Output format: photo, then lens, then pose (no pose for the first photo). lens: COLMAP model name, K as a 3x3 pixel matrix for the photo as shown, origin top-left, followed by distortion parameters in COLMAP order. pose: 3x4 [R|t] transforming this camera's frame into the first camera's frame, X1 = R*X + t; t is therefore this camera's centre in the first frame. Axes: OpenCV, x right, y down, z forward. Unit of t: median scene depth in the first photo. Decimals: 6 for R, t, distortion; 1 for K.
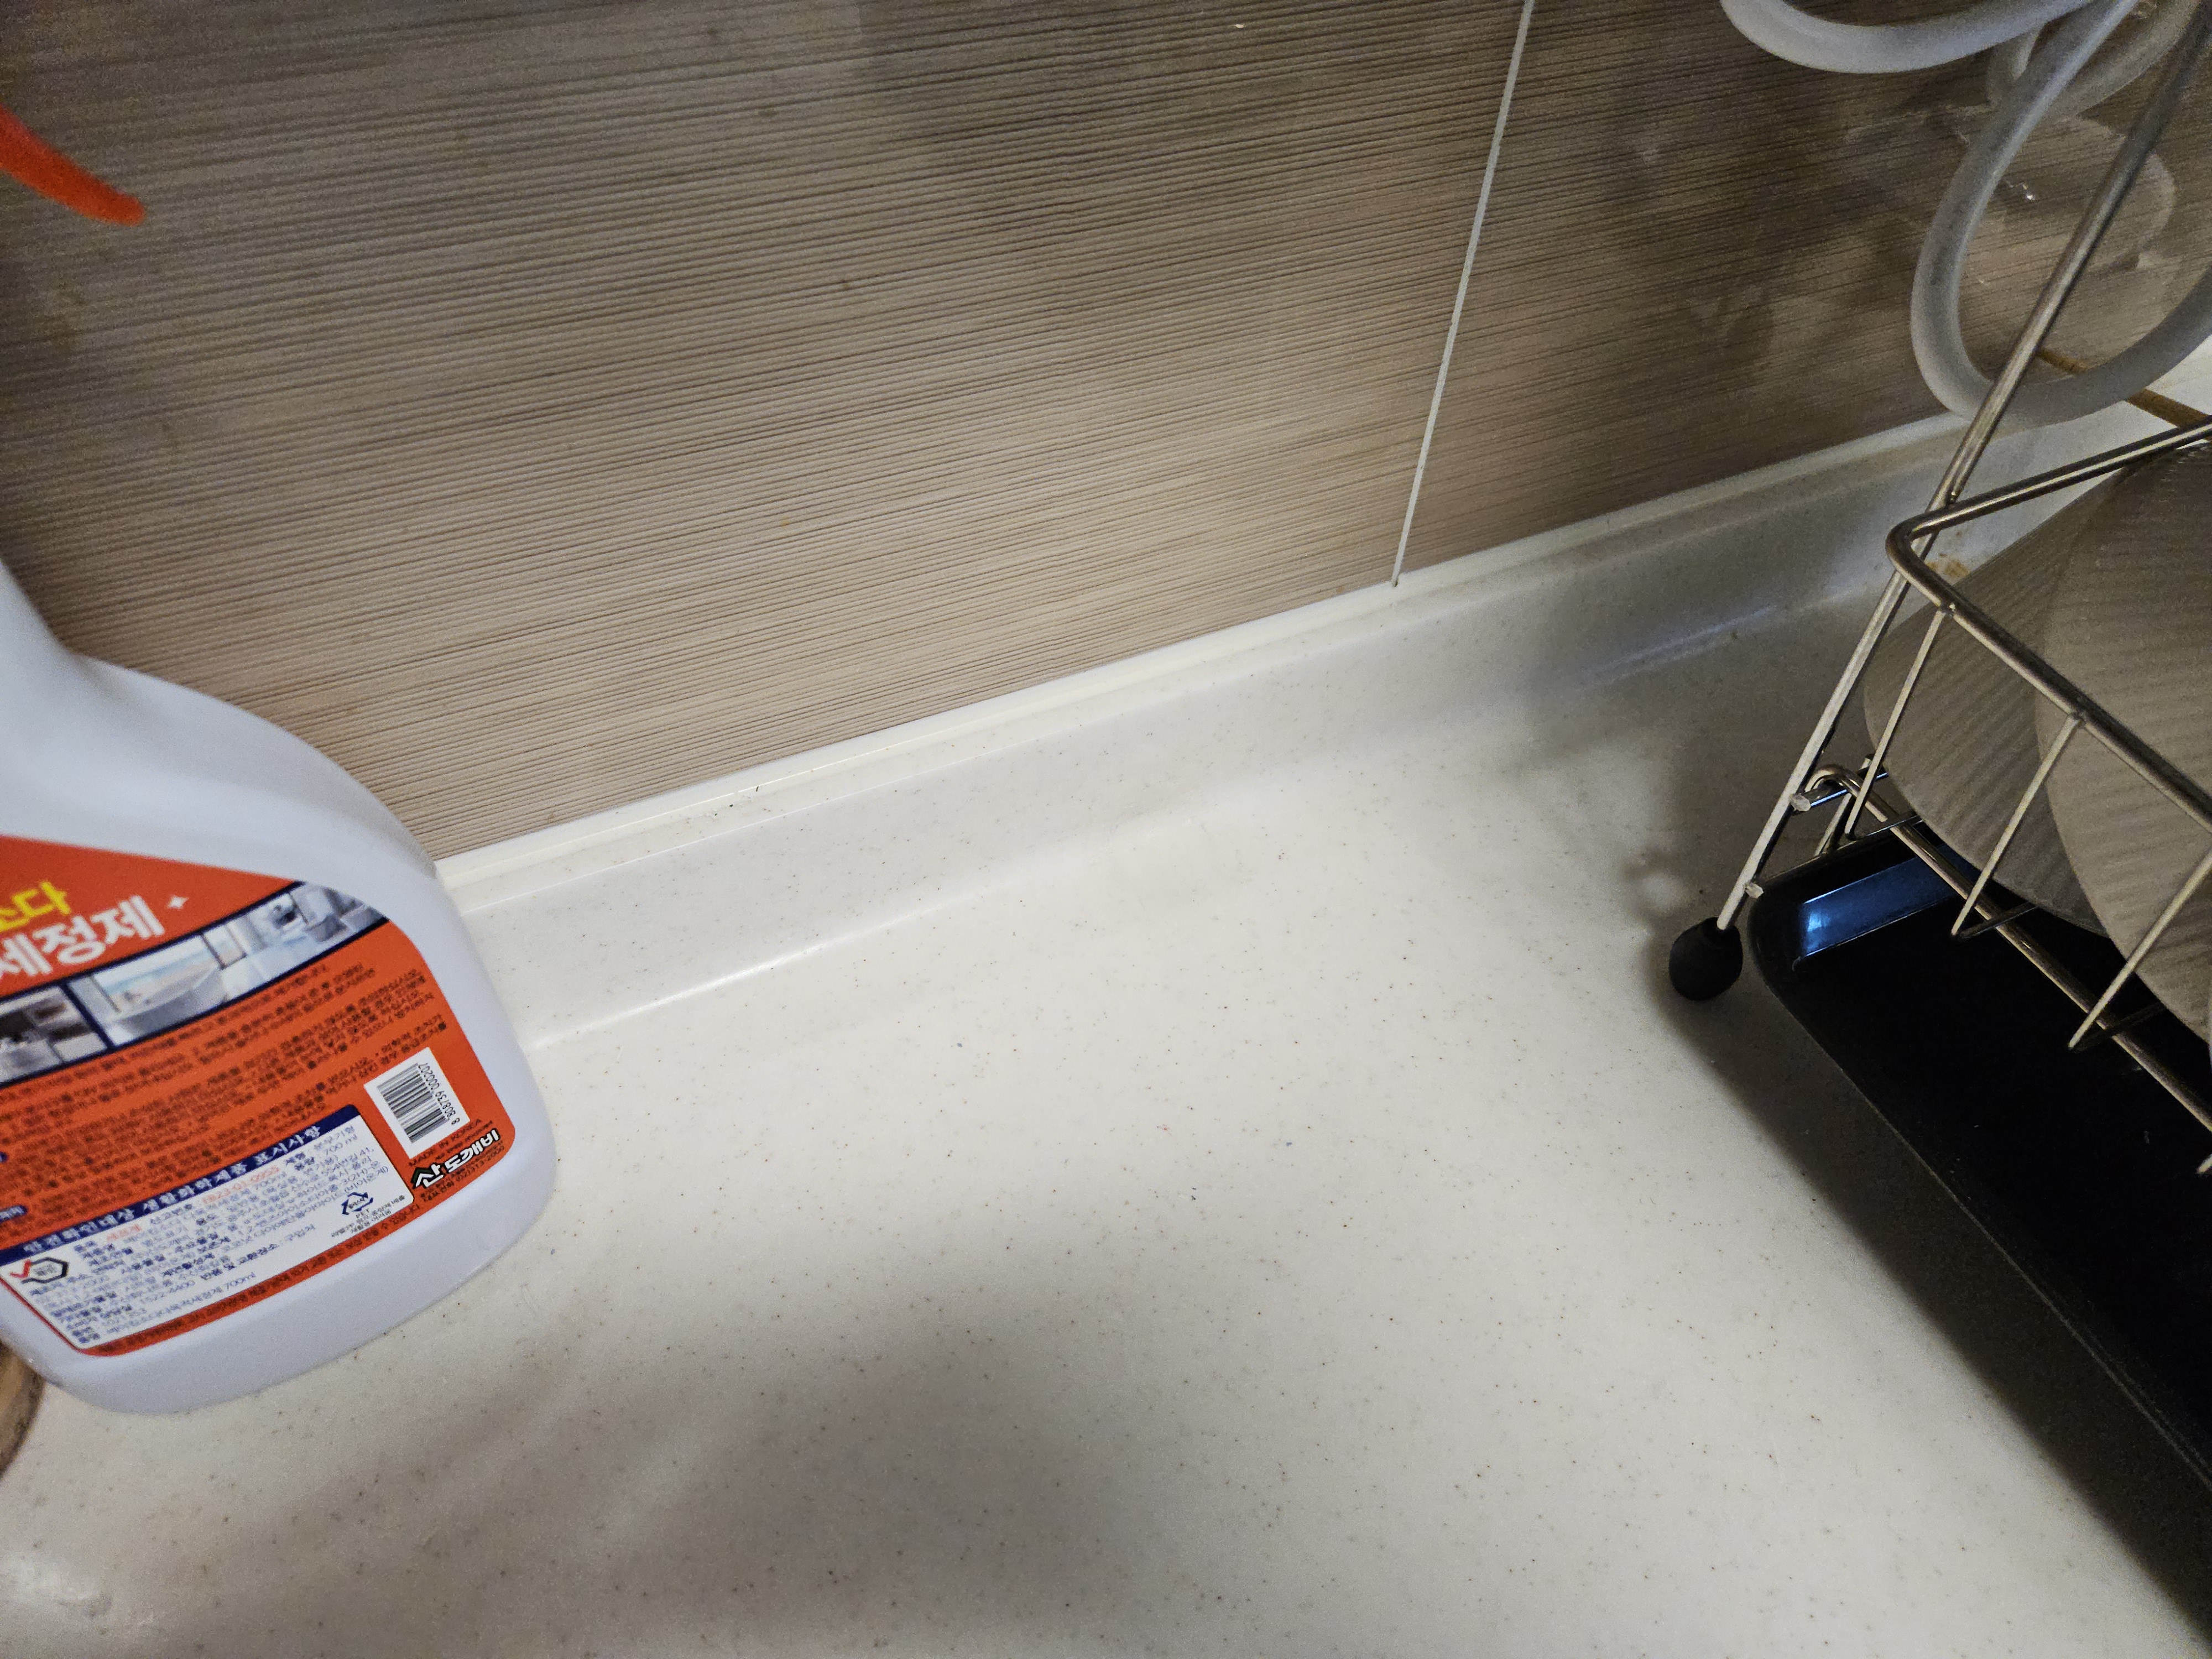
lens RADIAL K [[1482.5, 0, 1106.0], [0, 1482.5, 829.5], [0, 0, 1]] dist [0.051712, -0.054769]
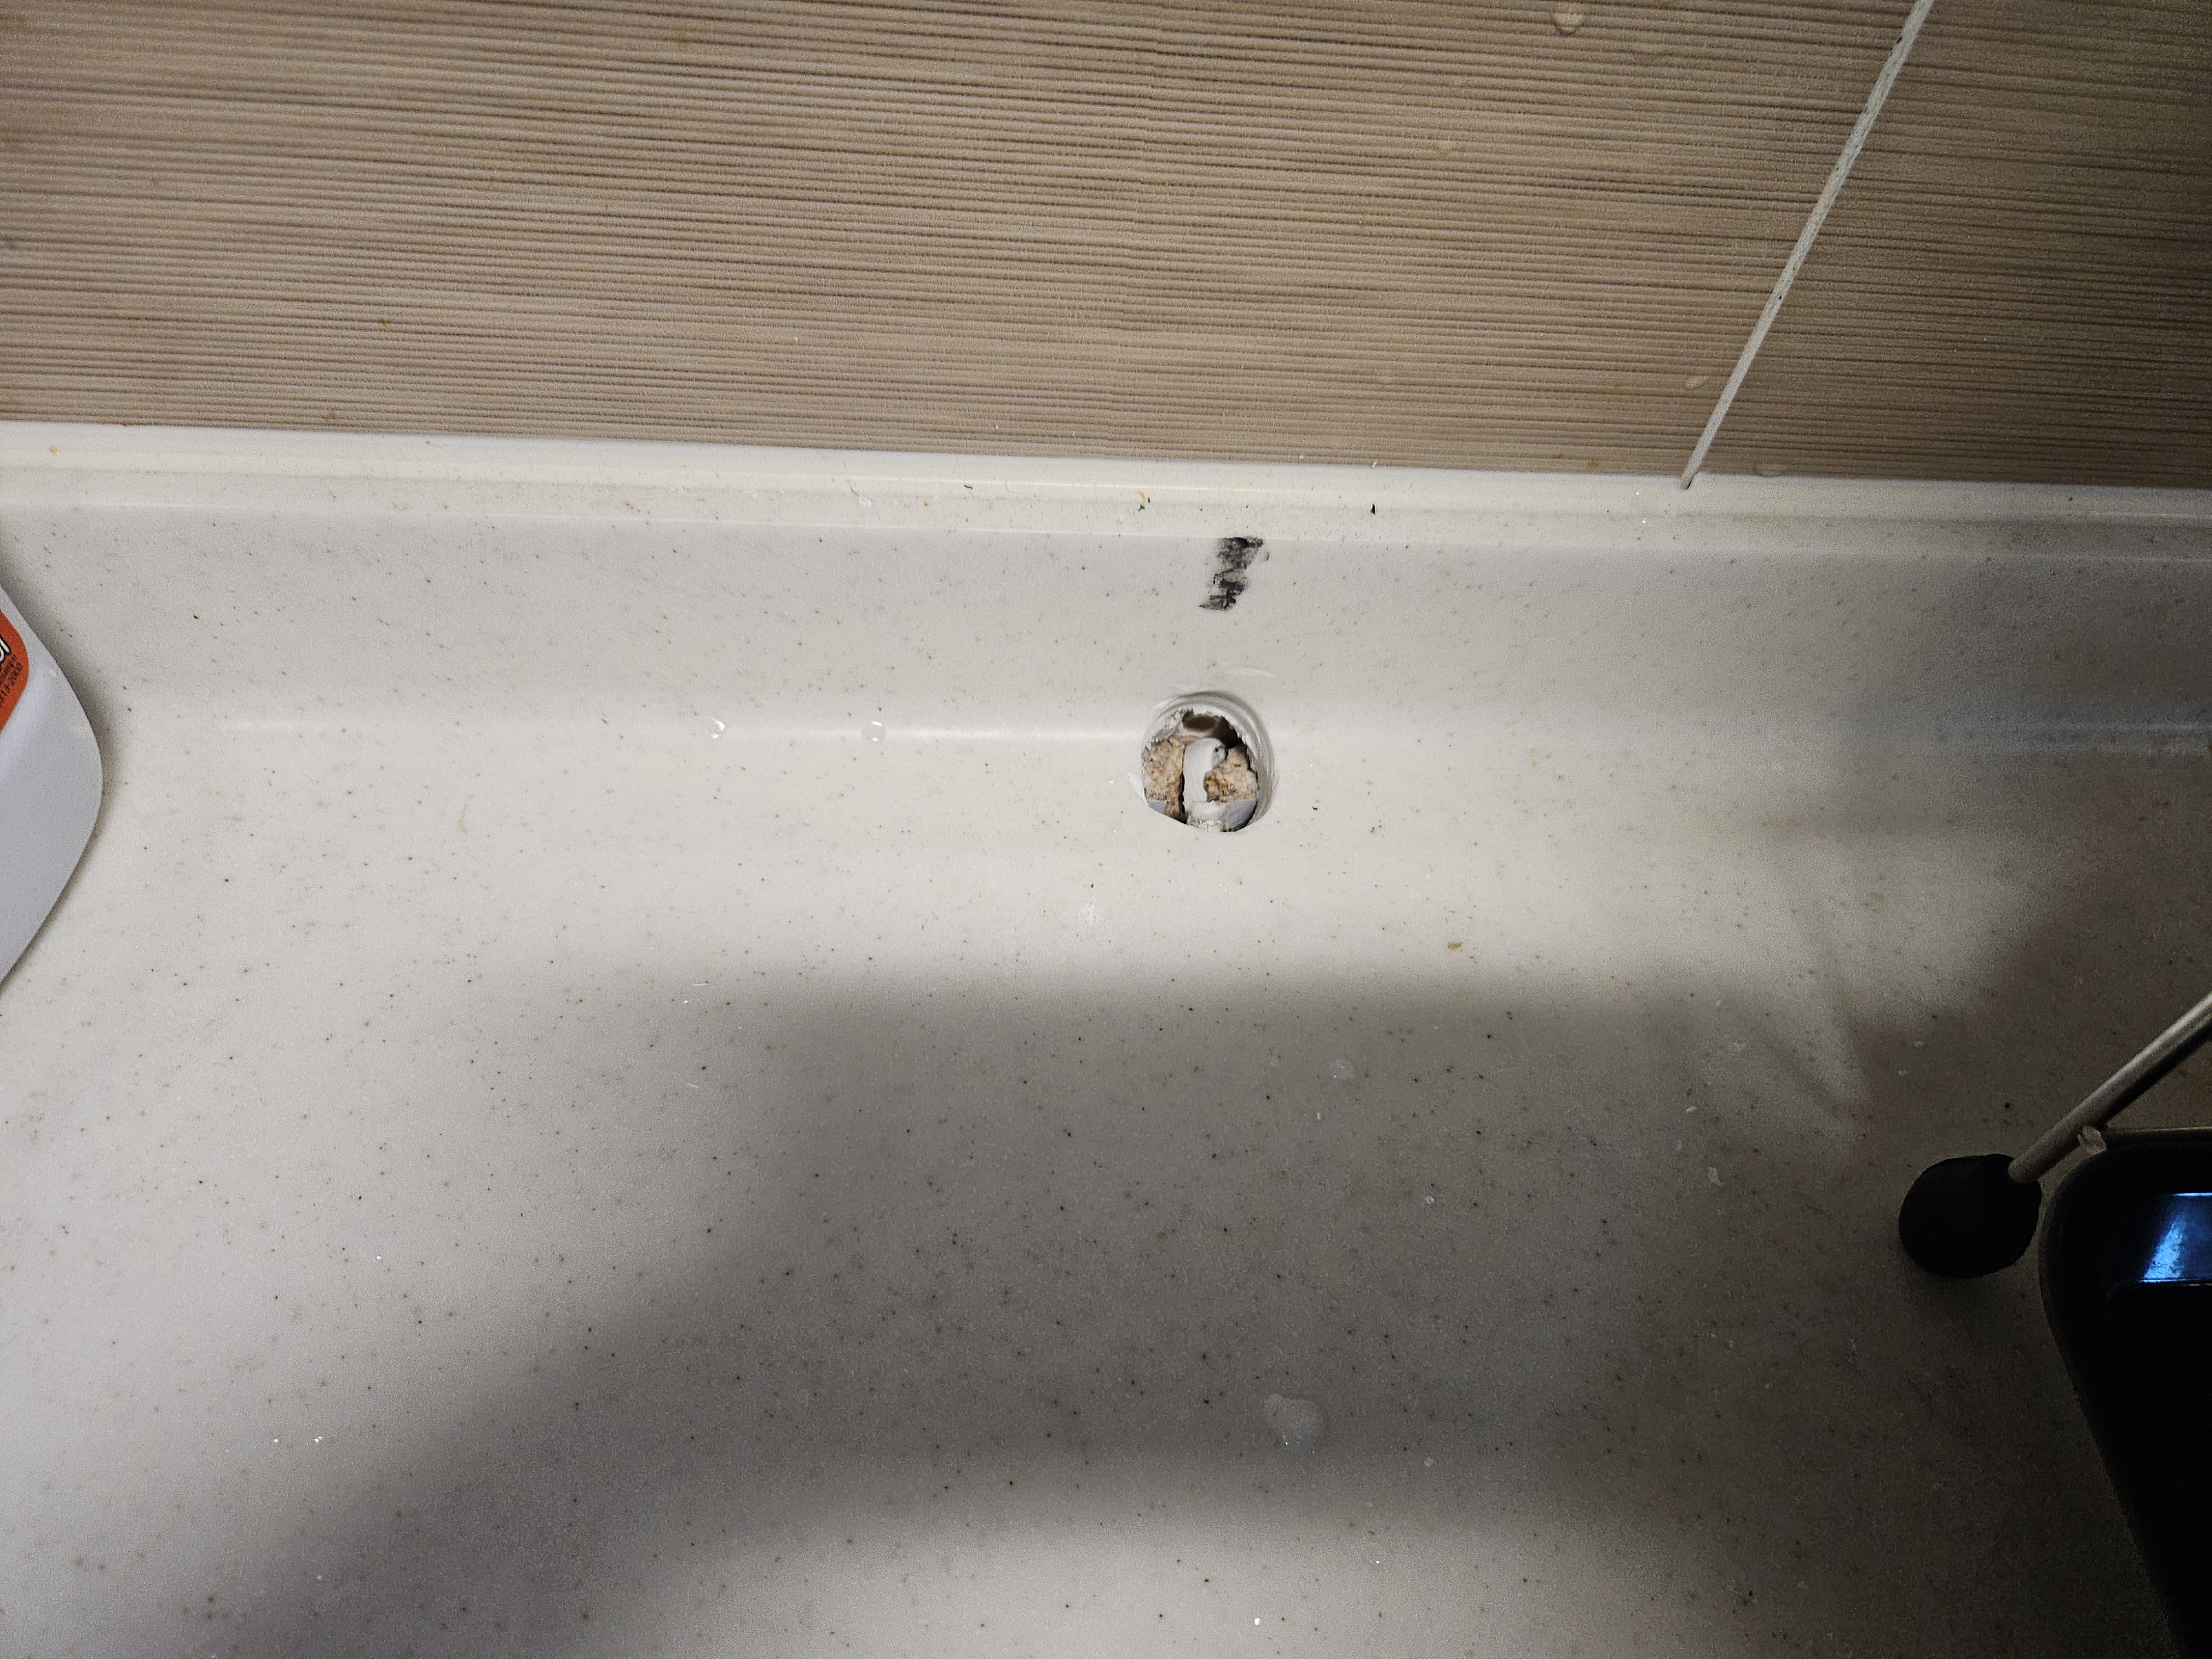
lens RADIAL K [[1519.7, 0, 1101.0], [0, 1519.7, 813.2], [0, 0, 1]] dist [0.038057, -0.047564]
pose [[0.925068, 0.326285, -0.194390, 0.200231], [-0.317879, 0.945249, 0.073879, -0.000193], [0.207853, -0.006550, 0.978138, 0.447465]]
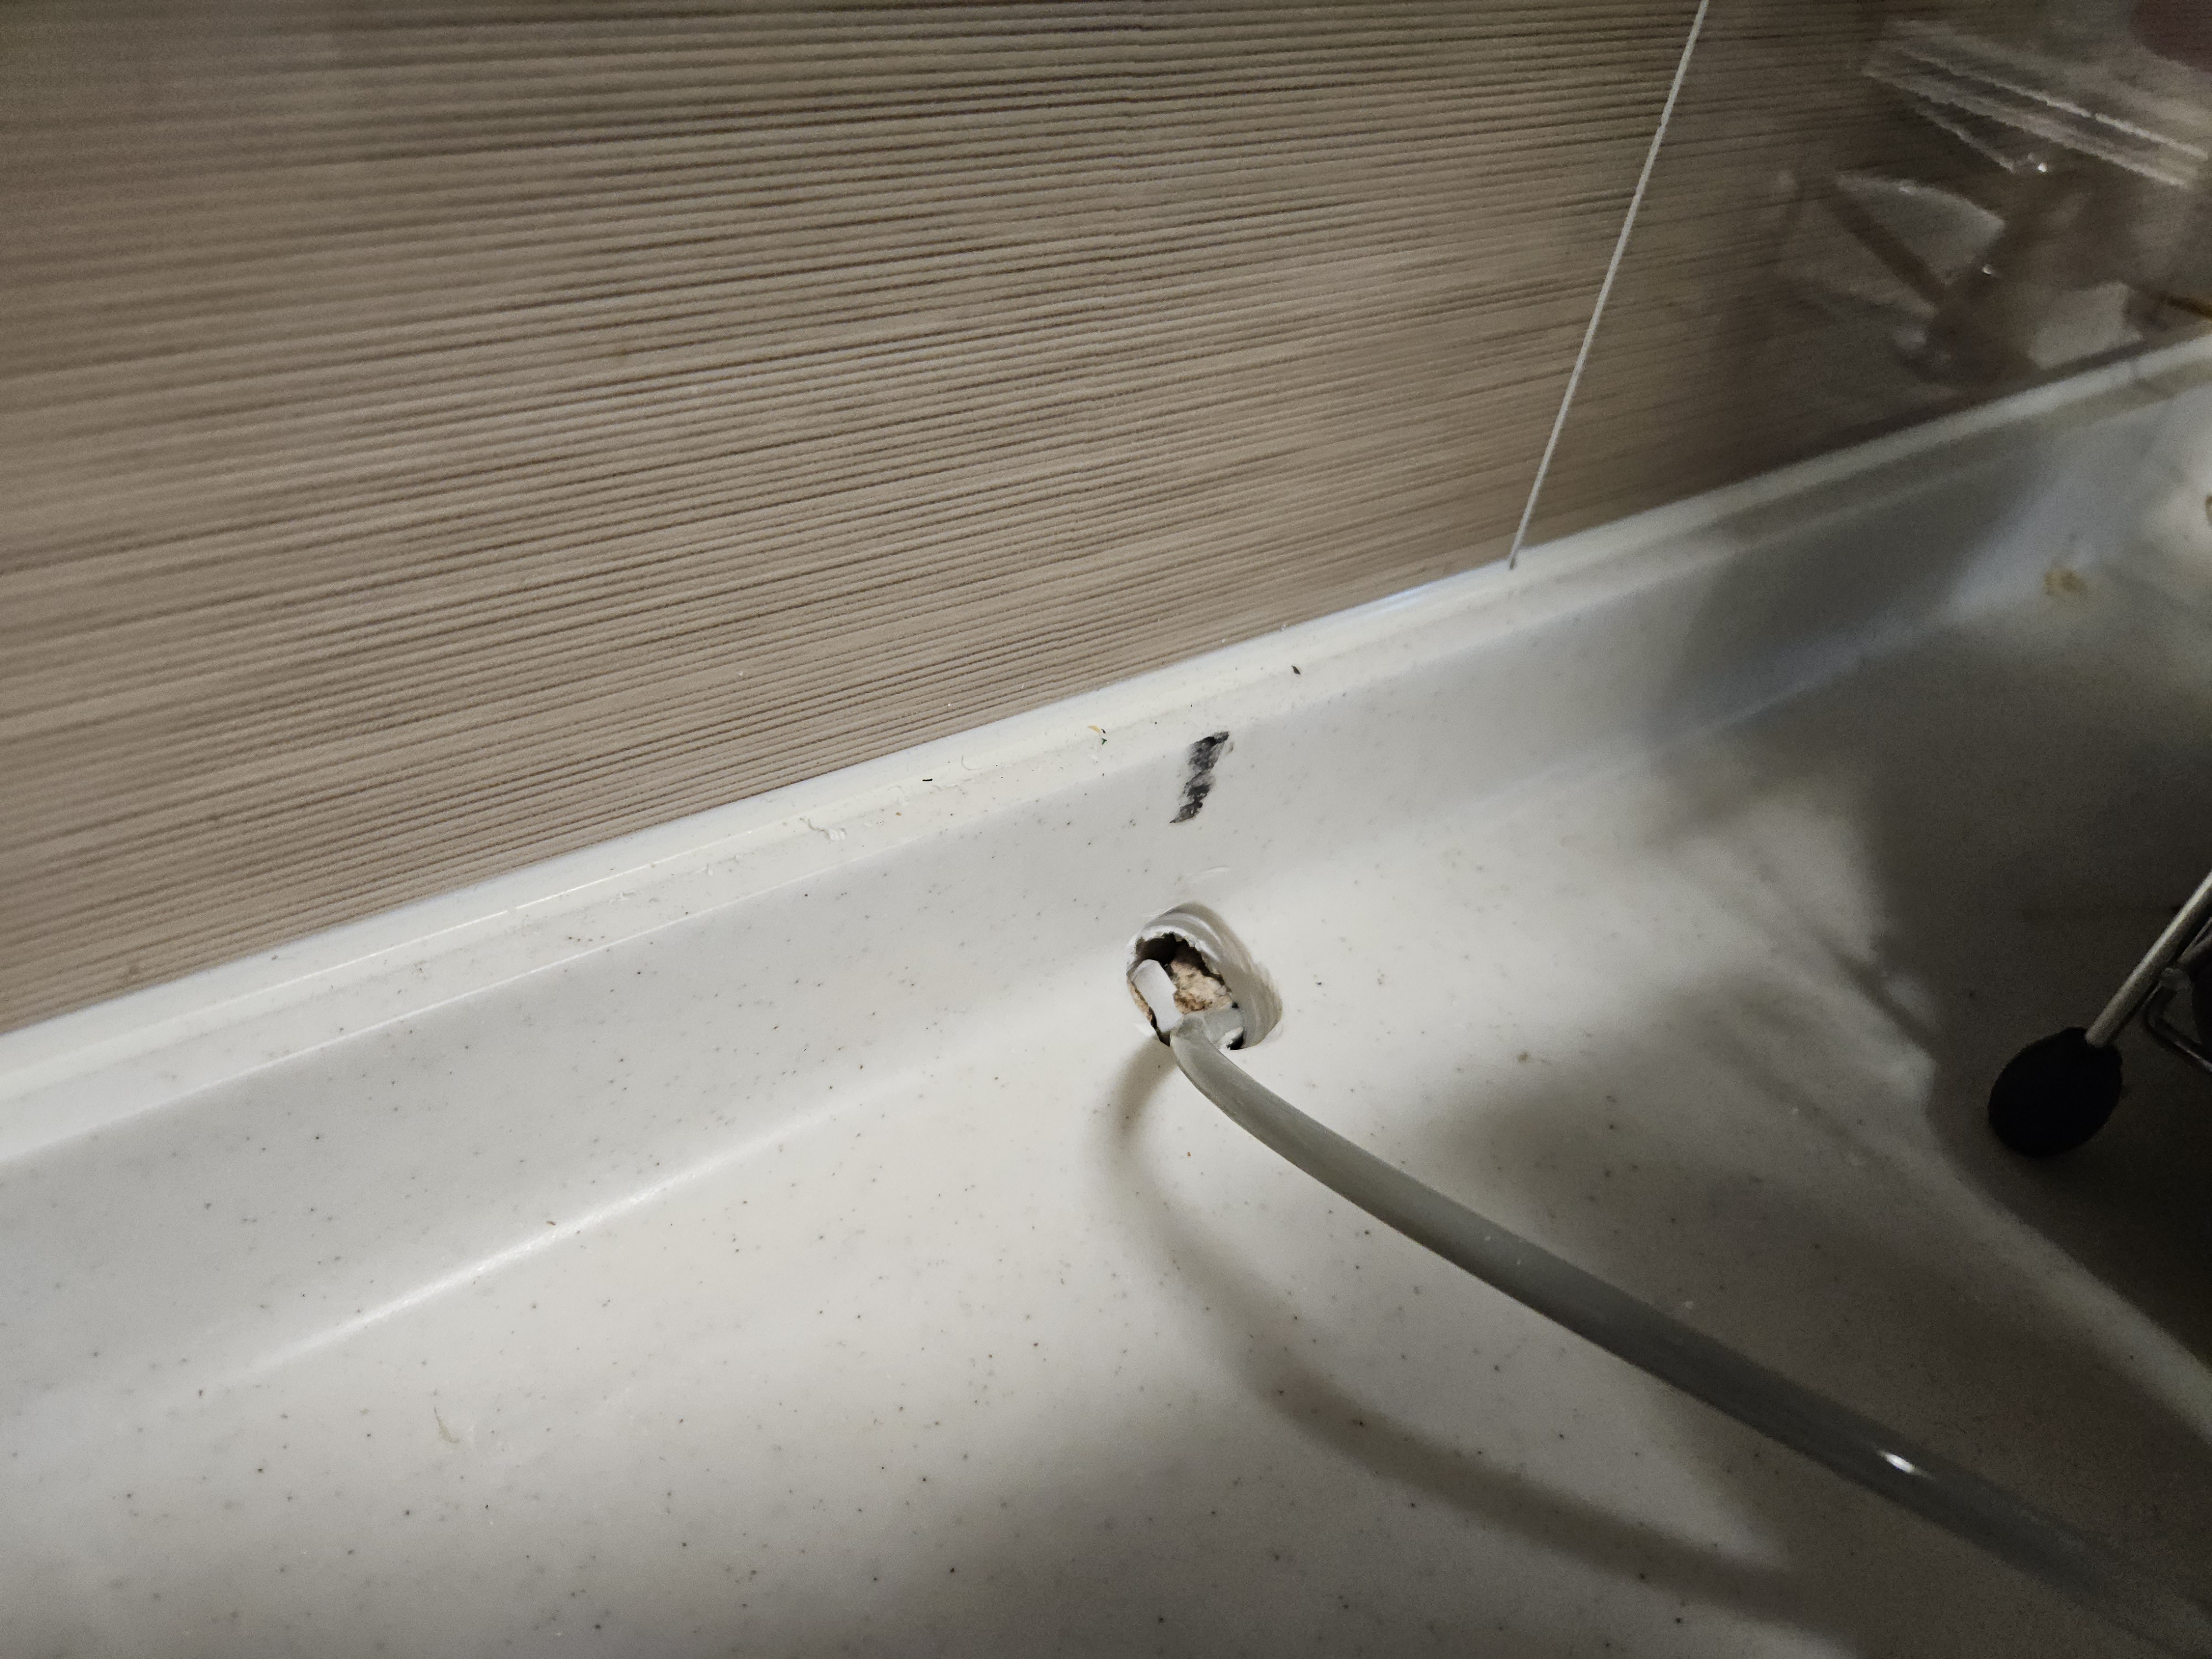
lens RADIAL K [[1521.5, 0, 1089.4], [0, 1521.5, 838.2], [0, 0, 1]] dist [0.042654, -0.069442]
pose [[0.985226, -0.045913, 0.164991, -0.169586], [0.063082, 0.992948, -0.100375, 0.022808], [-0.159219, 0.109300, 0.981174, 0.538065]]
